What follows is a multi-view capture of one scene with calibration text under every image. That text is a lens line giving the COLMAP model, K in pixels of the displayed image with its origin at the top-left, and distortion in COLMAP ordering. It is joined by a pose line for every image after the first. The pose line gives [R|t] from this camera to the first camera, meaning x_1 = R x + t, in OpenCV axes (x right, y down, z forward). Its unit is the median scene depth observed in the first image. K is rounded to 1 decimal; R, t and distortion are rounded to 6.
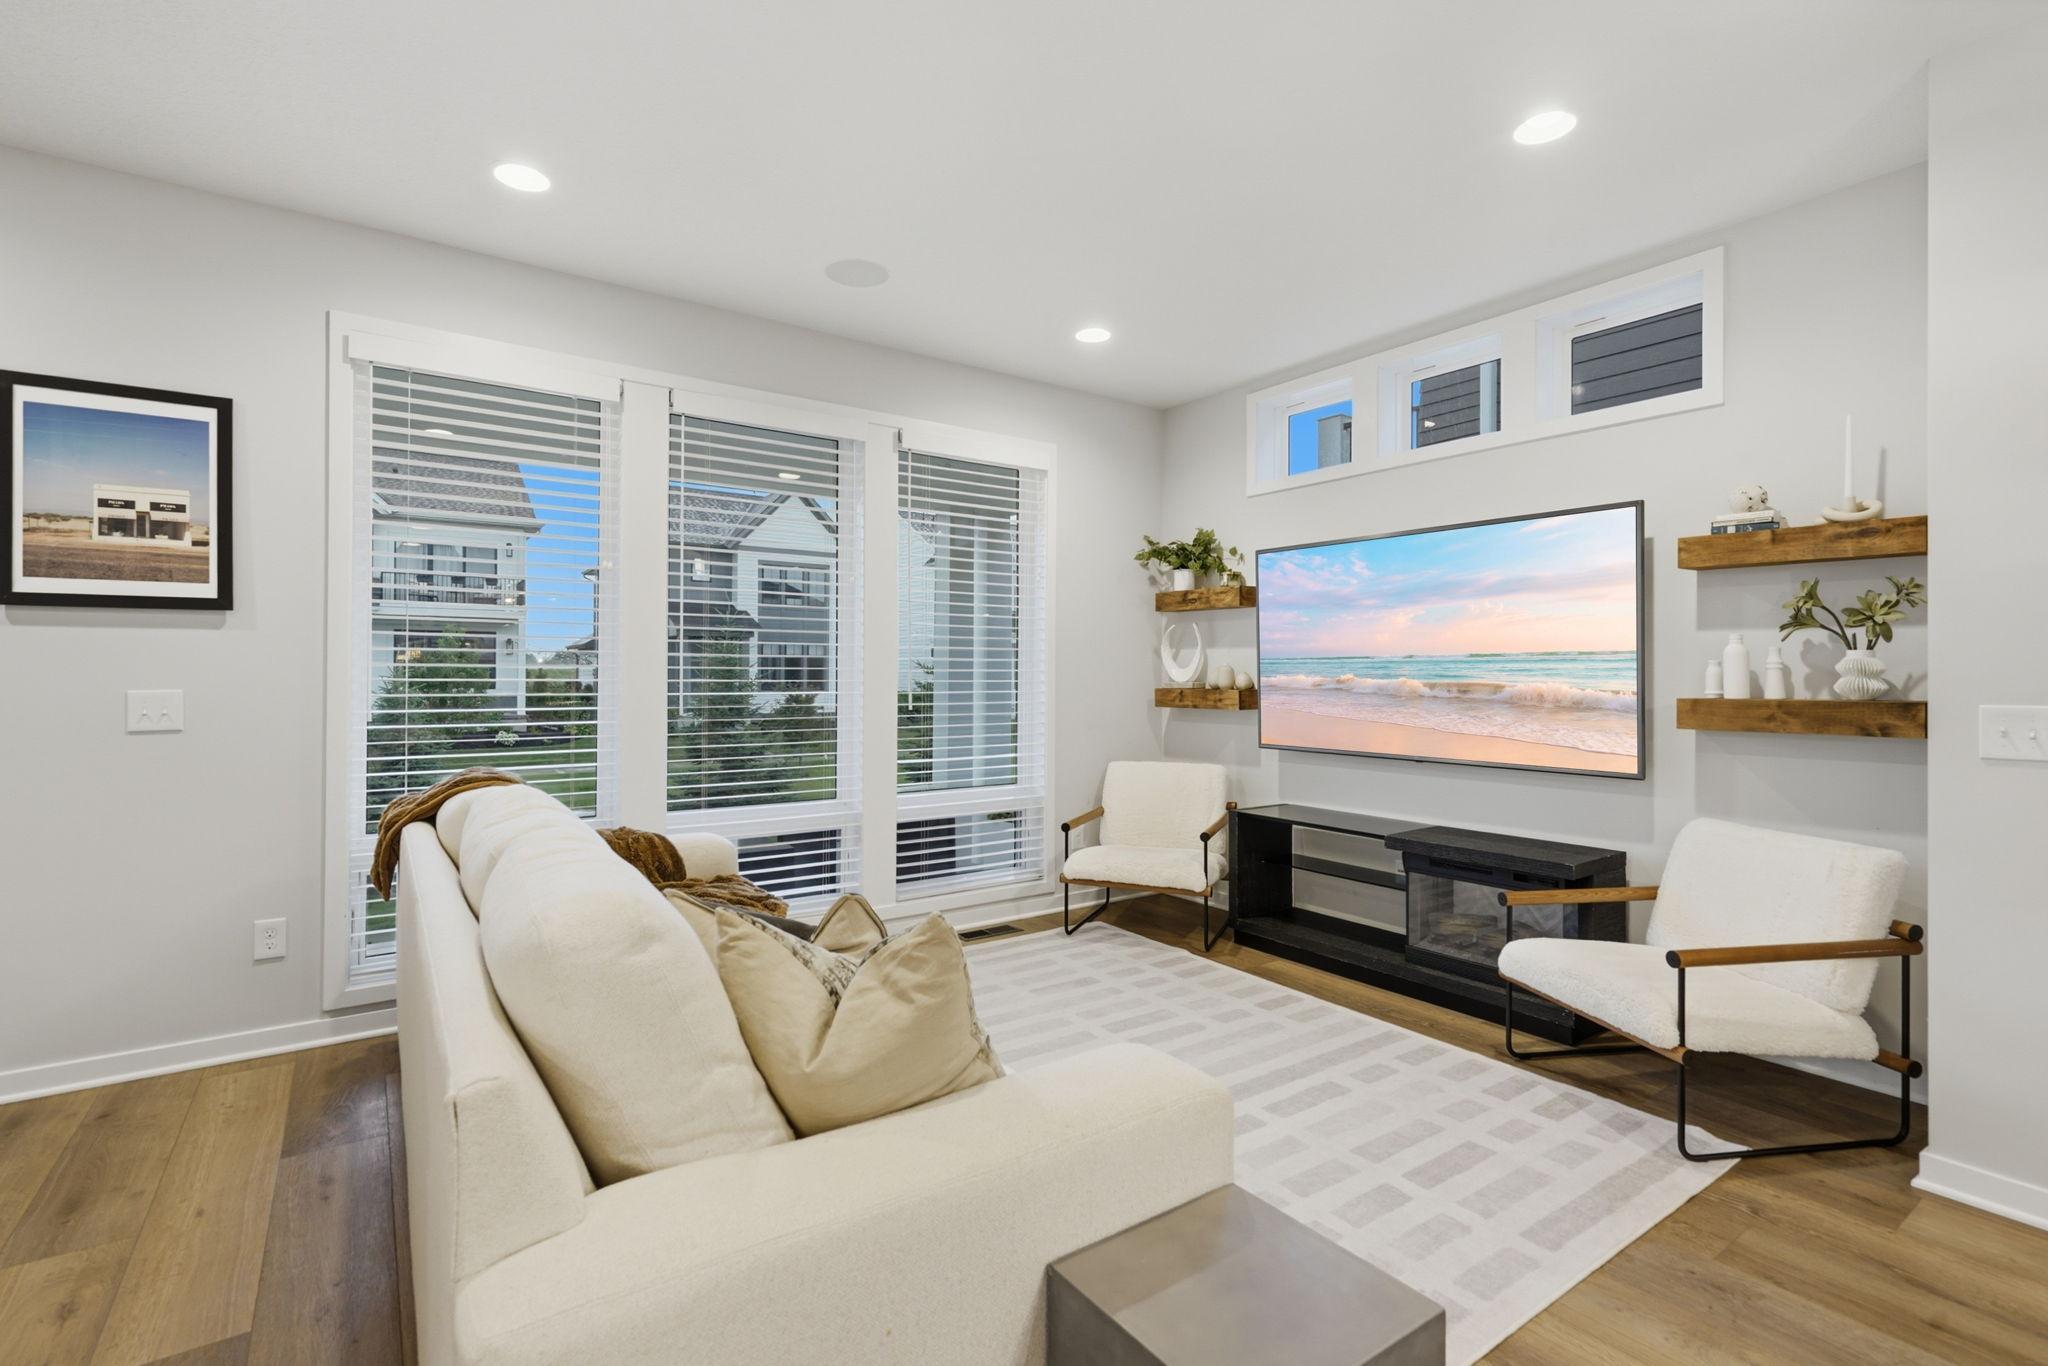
lens RADIAL K [[928.2, 0, 1015.9], [0, 928.2, 671.5], [0, 0, 1]] dist [-0.005057, 0.002204]
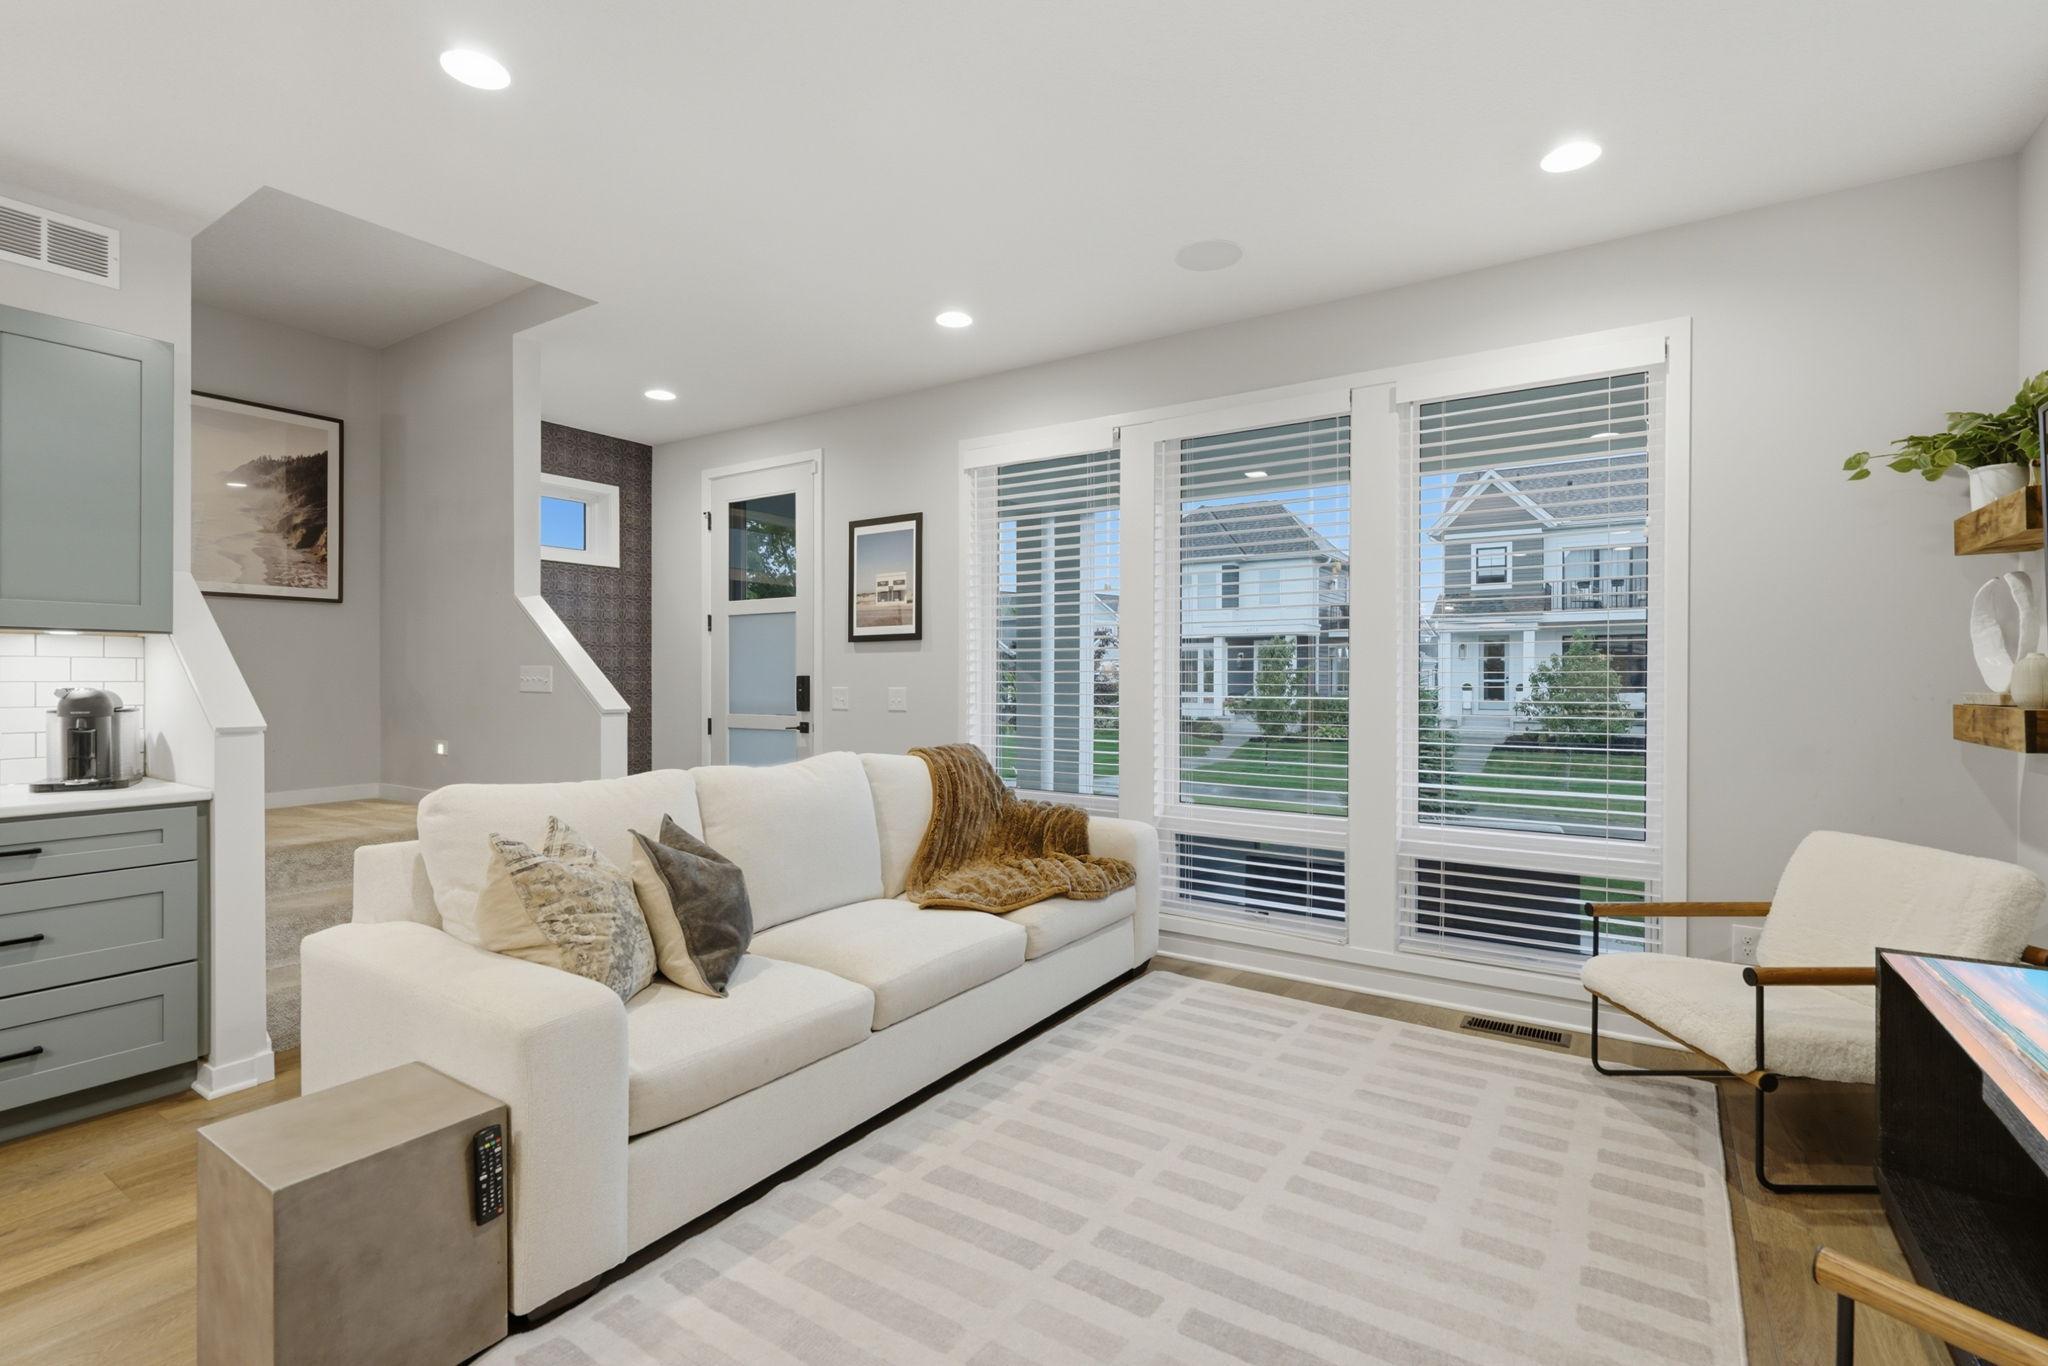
lens RADIAL K [[928.2, 0, 1008.3], [0, 928.2, 665.4], [0, 0, 1]] dist [-0.005057, 0.002204]
pose [[0.365531, -0.015700, -0.930667, 0.589603], [0.003764, 0.999874, -0.015389, 0.004186], [0.930792, 0.002122, 0.365544, 0.423656]]
